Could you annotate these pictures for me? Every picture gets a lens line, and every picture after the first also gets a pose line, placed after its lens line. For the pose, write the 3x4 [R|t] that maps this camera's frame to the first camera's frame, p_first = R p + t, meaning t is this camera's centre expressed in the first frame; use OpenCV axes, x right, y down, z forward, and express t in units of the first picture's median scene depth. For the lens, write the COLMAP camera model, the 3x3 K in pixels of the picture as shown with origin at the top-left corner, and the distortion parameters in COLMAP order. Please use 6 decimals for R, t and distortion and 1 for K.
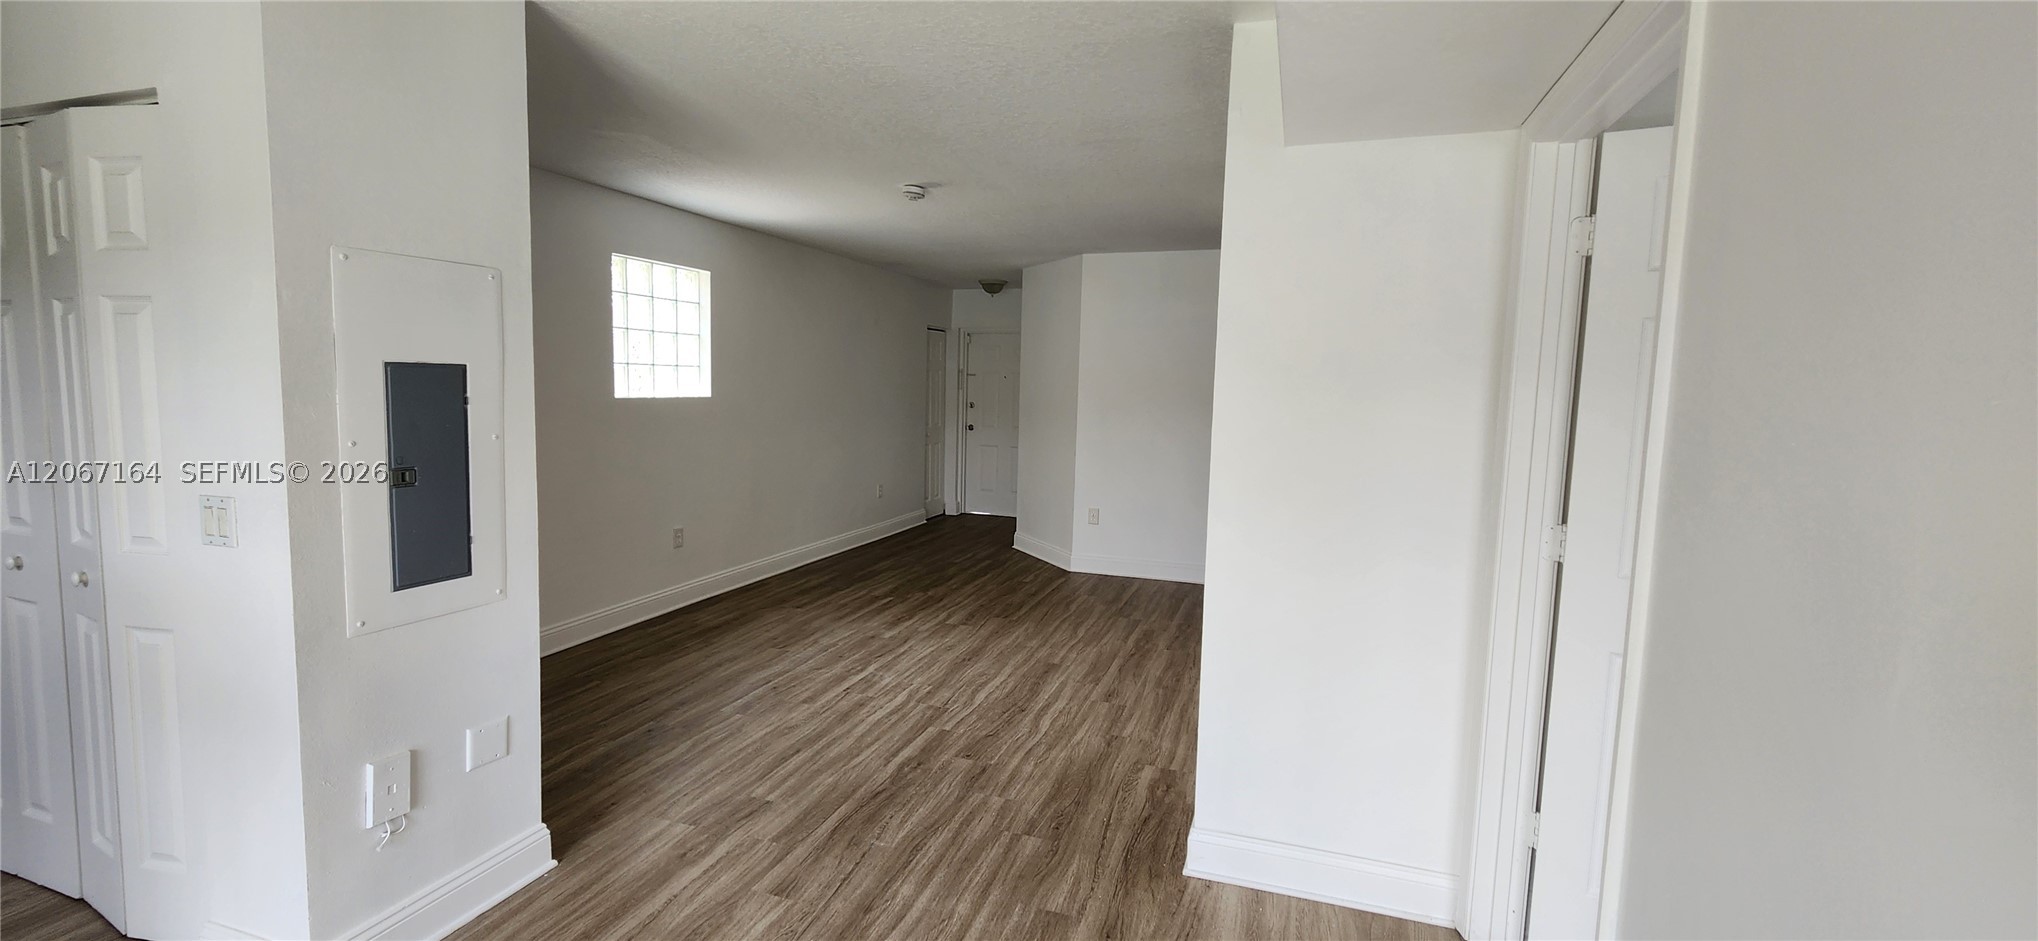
lens RADIAL K [[828.6, 0, 1000.8], [0, 828.6, 462.9], [0, 0, 1]] dist [0.008416, -0.006440]
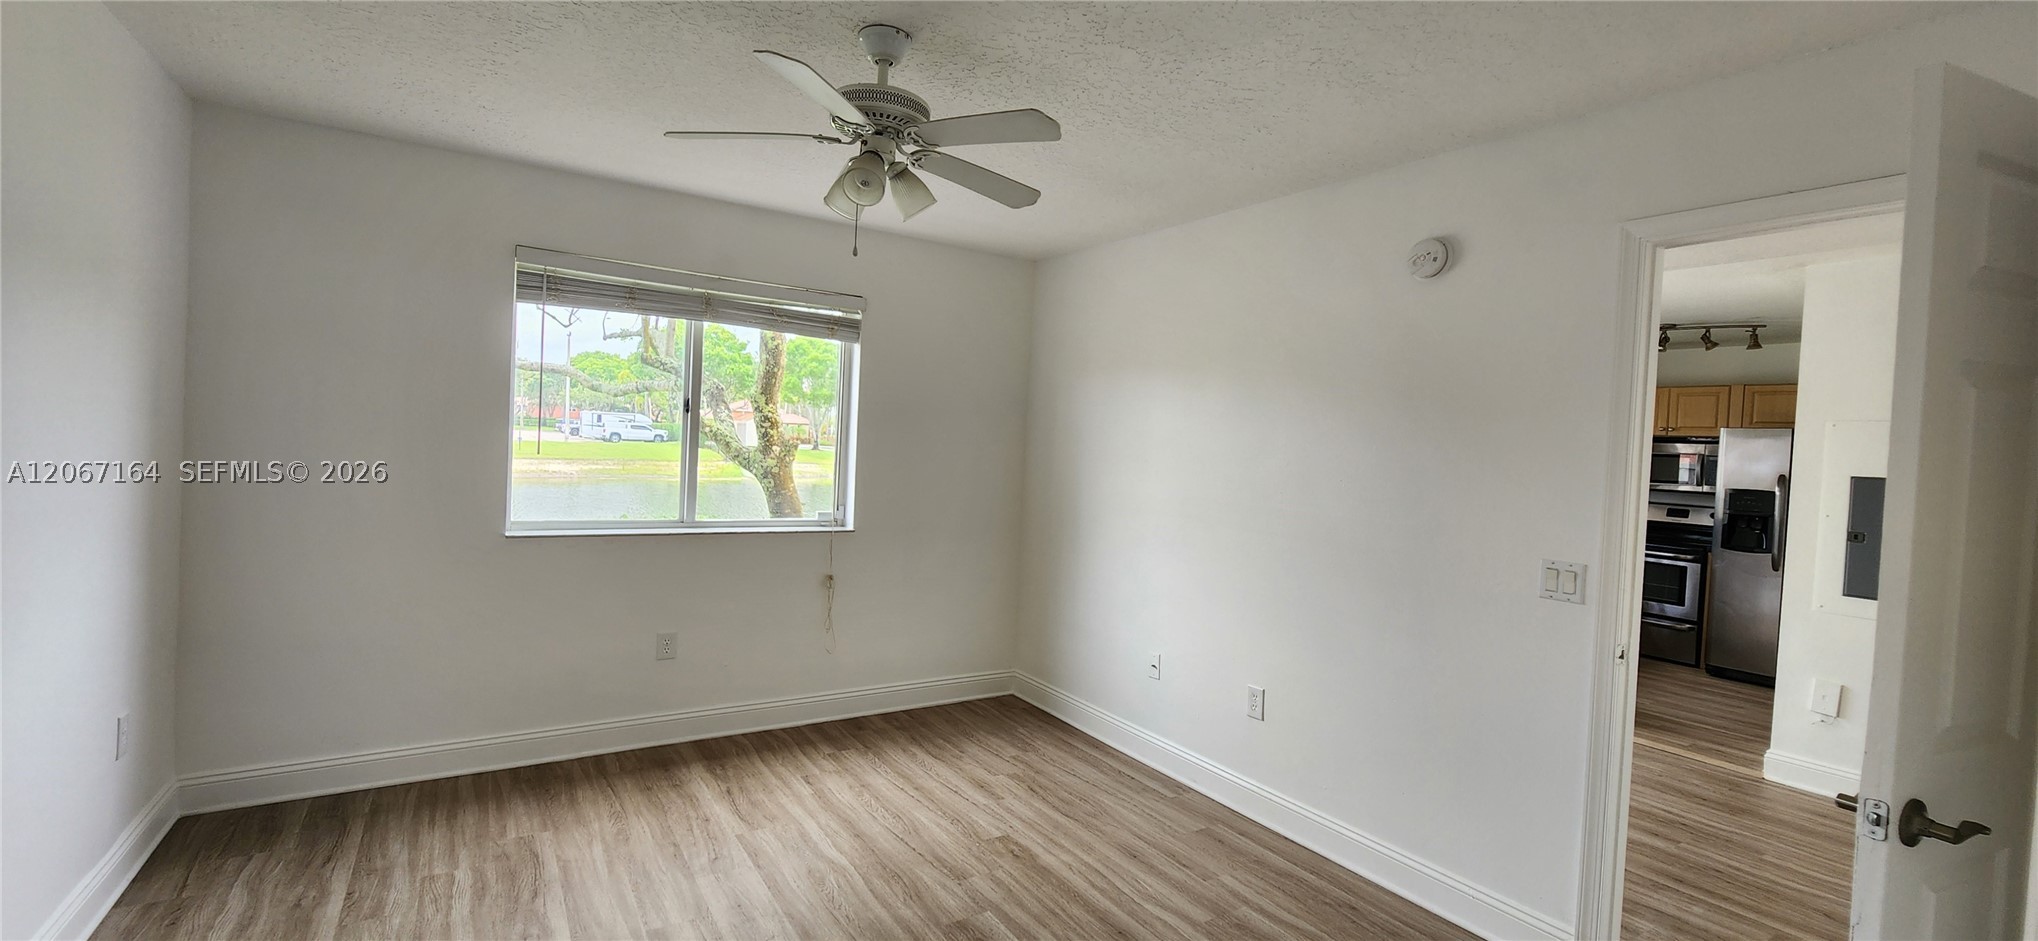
lens RADIAL K [[828.6, 0, 1011.5], [0, 828.6, 465.2], [0, 0, 1]] dist [0.008416, -0.006440]
pose [[-0.604254, -0.029518, -0.796244, 1.082769], [-0.138698, 0.987954, 0.068630, -0.004186], [0.784627, 0.151907, -0.601070, 0.334859]]
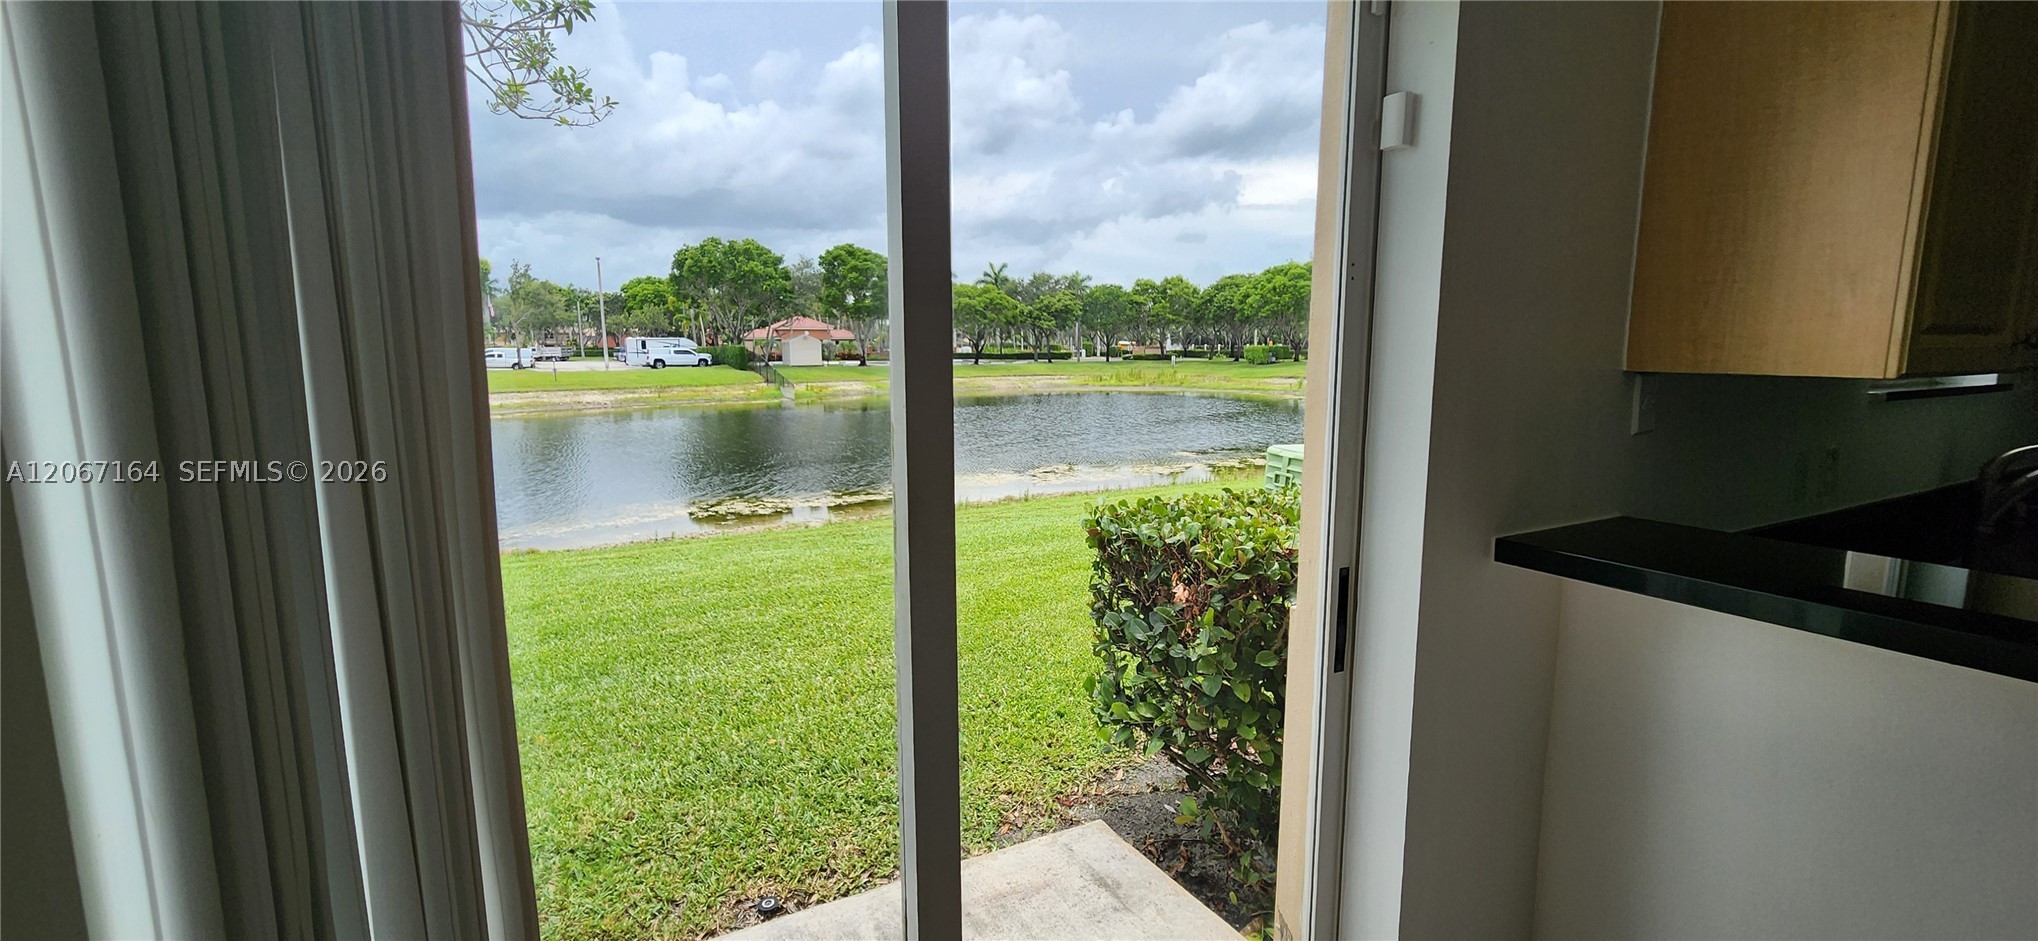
lens RADIAL K [[828.6, 0, 1003.2], [0, 828.6, 464.6], [0, 0, 1]] dist [0.008416, -0.006440]
pose [[-0.676080, 0.086400, -0.731745, -0.175426], [-0.079430, 0.978768, 0.188955, 0.018528], [0.732535, 0.185871, -0.654862, -0.112507]]
